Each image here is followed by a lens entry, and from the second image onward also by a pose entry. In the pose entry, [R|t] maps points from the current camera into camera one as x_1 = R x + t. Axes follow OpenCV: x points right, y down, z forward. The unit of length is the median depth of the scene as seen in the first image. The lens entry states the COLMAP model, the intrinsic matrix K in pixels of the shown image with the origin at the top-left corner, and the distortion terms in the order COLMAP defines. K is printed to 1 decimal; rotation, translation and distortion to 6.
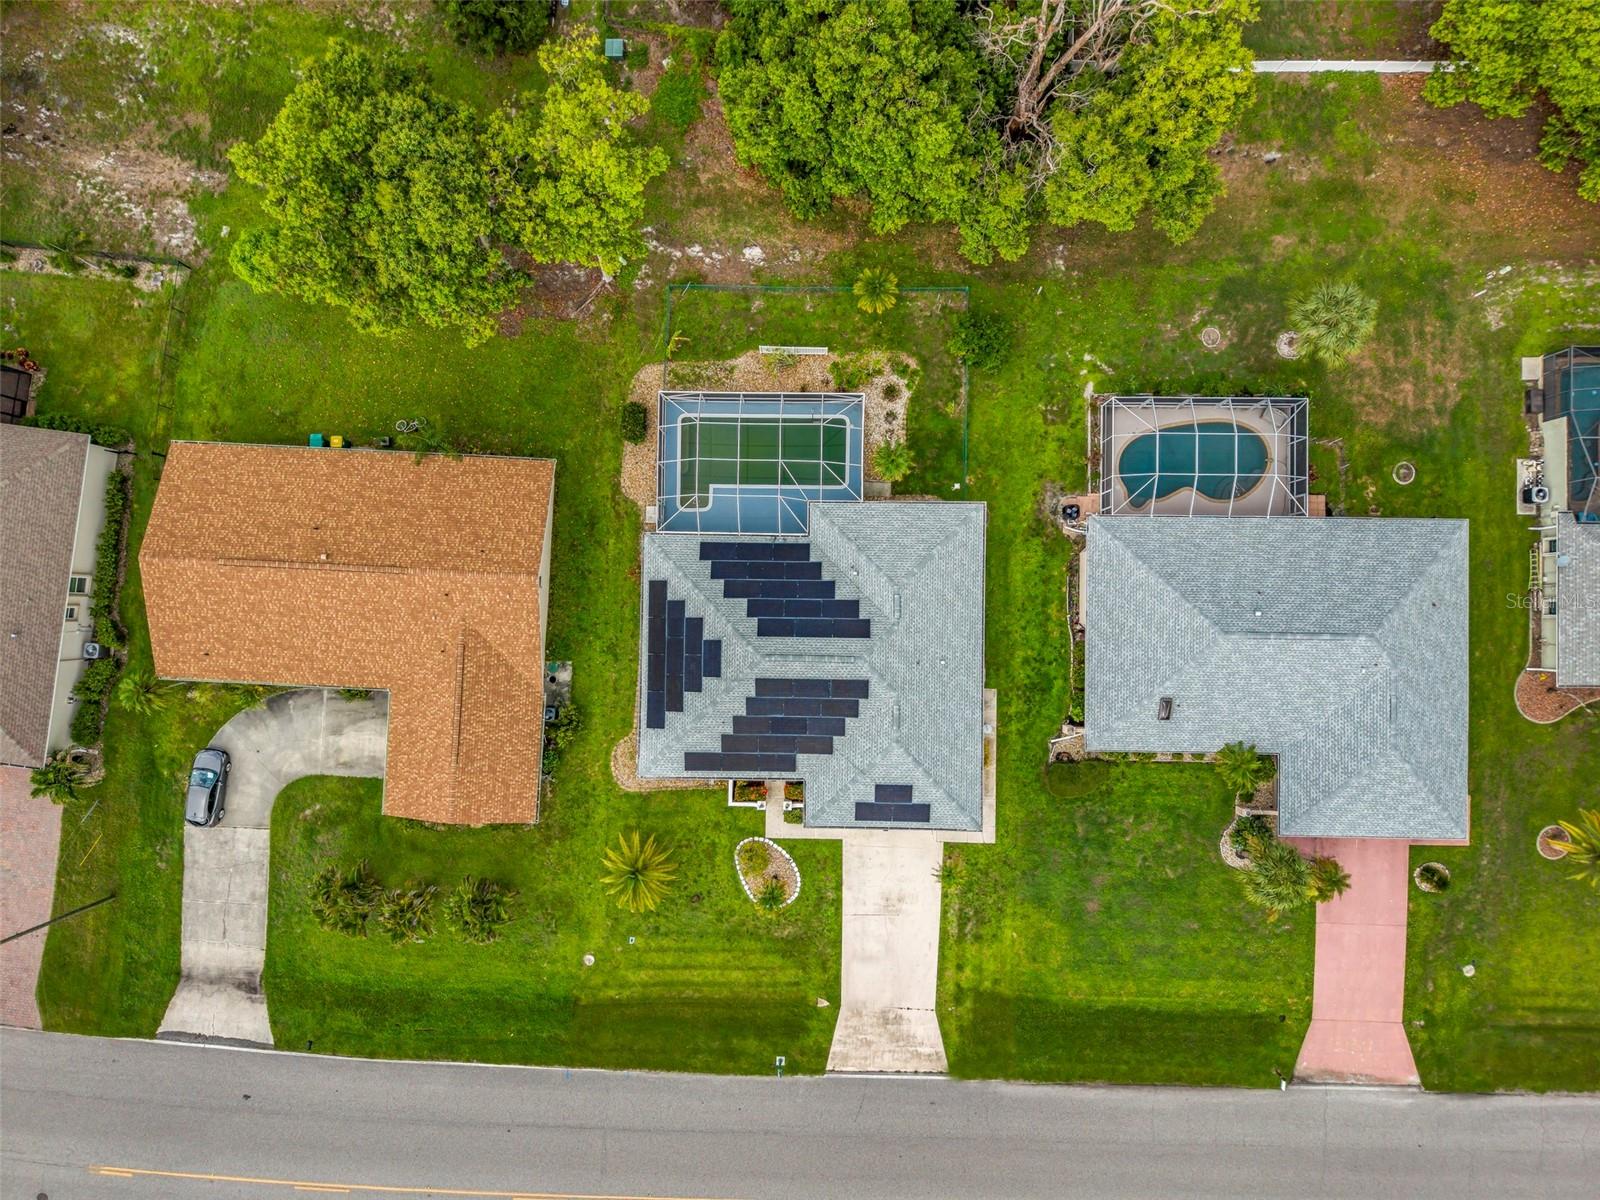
lens RADIAL K [[1064.4, 0, 799.9], [0, 1064.4, 607.7], [0, 0, 1]] dist [0.054356, -0.066712]
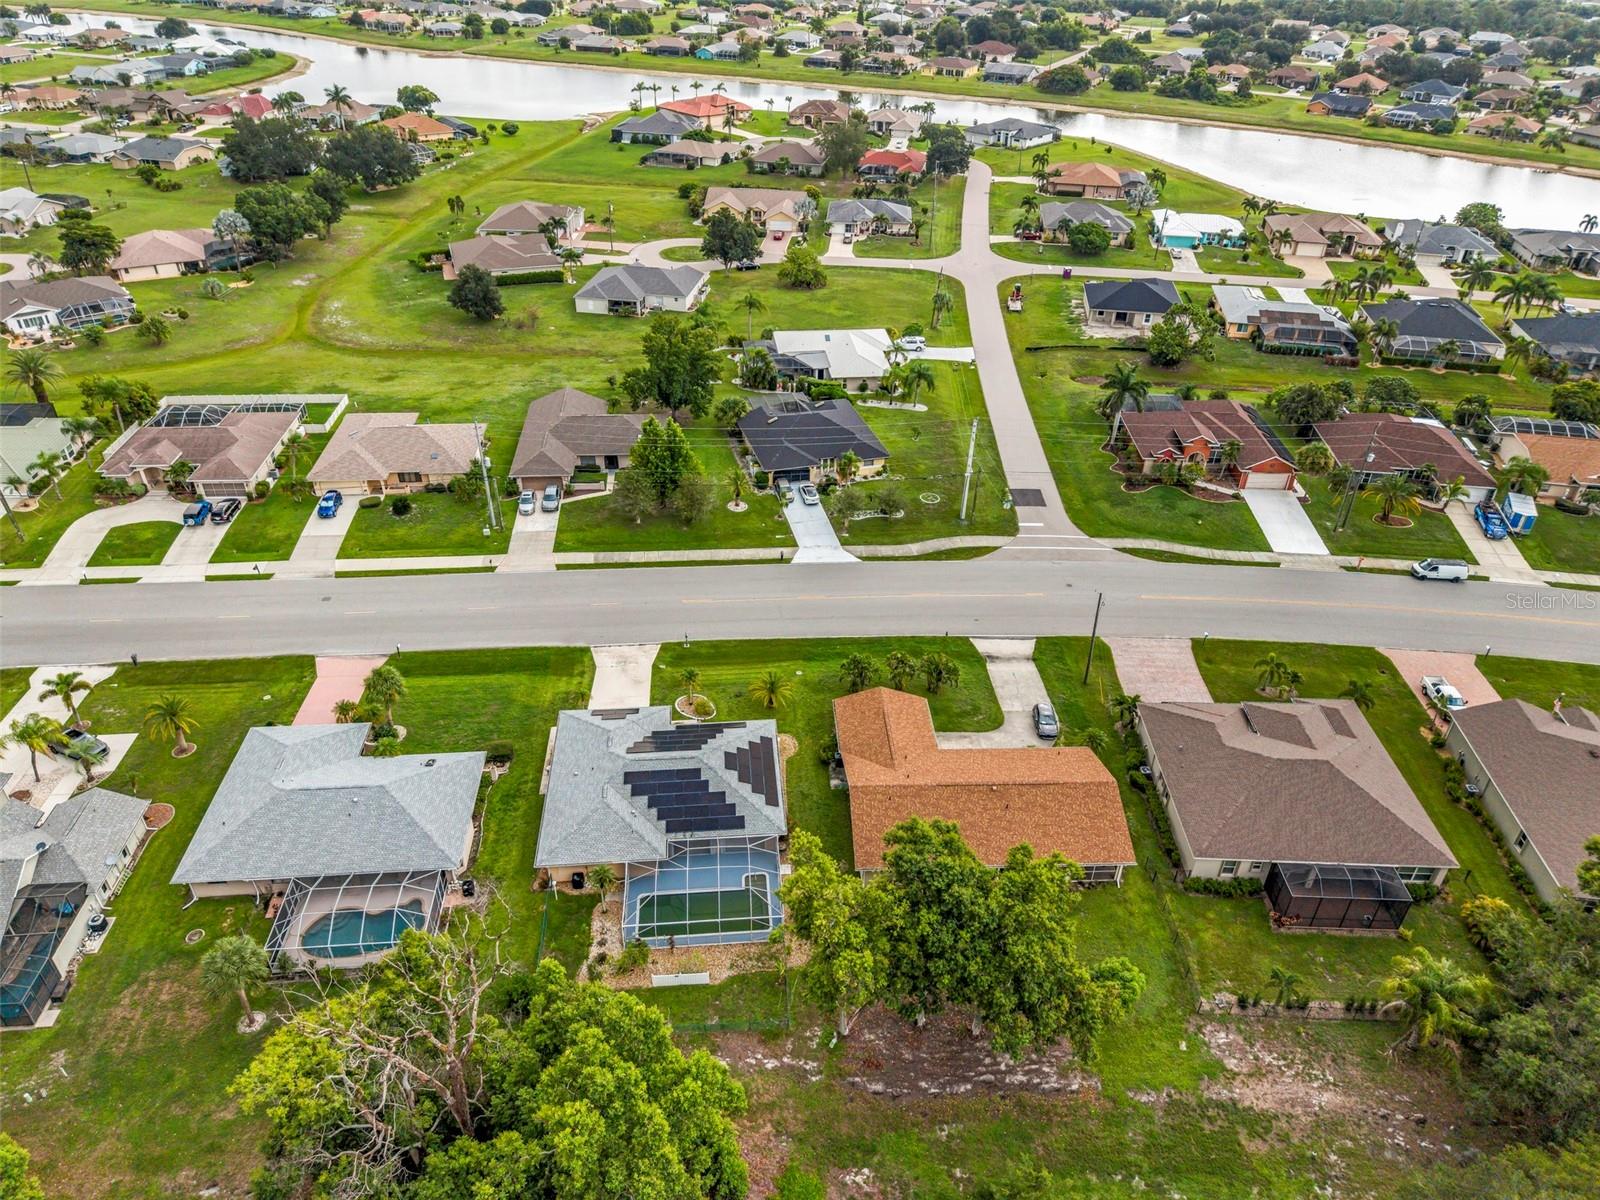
lens RADIAL K [[1067.6, 0, 800.0], [0, 1067.6, 600.0], [0, 0, 1]] dist [0.029622, -0.028198]
pose [[-0.994915, 0.055307, -0.084169, -0.061656], [-0.100707, -0.536773, 0.837695, -1.039592], [0.001151, 0.841912, 0.539613, -0.015877]]
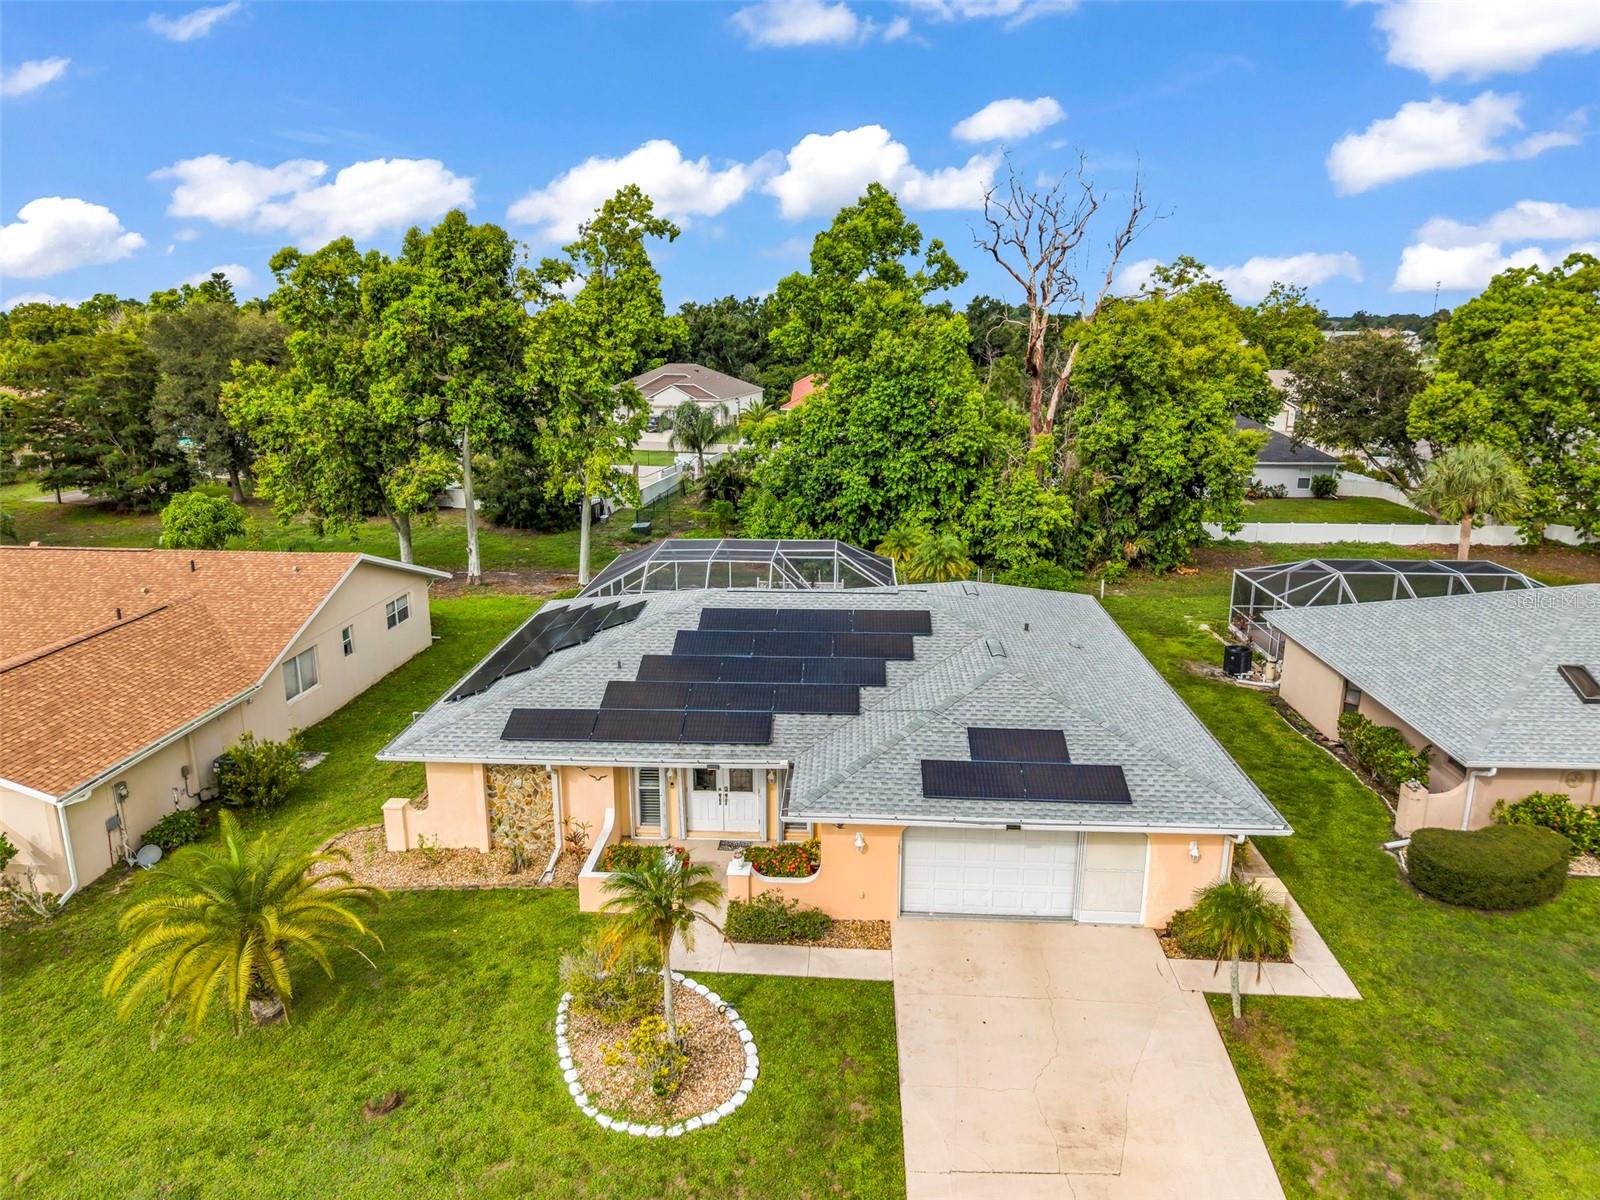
lens RADIAL K [[1078.0, 0, 799.7], [0, 1078.0, 593.3], [0, 0, 1]] dist [0.033101, -0.039488]
pose [[0.999191, 0.027178, -0.029648, 0.017467], [-0.035801, 0.265063, -0.963566, 0.509240], [-0.018329, 0.963848, 0.265821, 0.791191]]
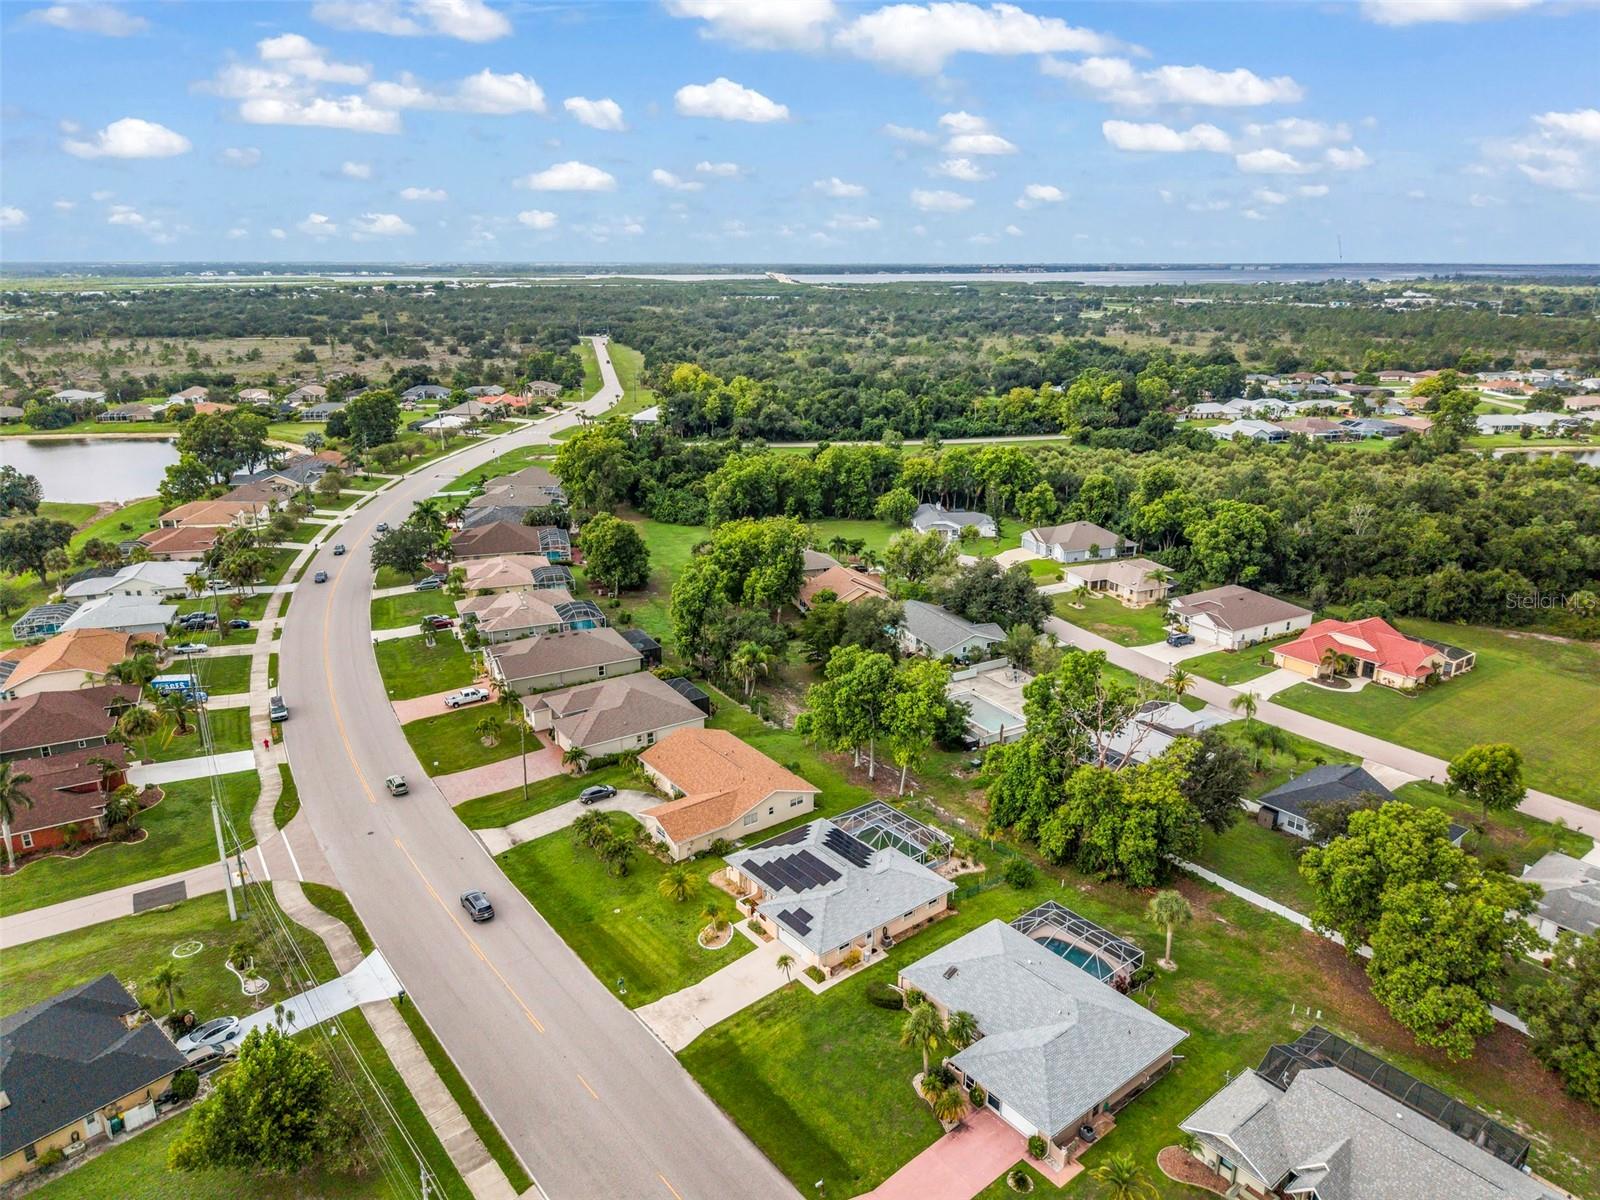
lens RADIAL K [[1064.4, 0, 799.9], [0, 1064.4, 607.7], [0, 0, 1]] dist [0.054356, -0.066712]
pose [[0.636096, 0.257040, -0.727539, 1.155312], [-0.771607, 0.214429, -0.598868, 1.051003], [0.002072, 0.942311, 0.334731, -0.058767]]
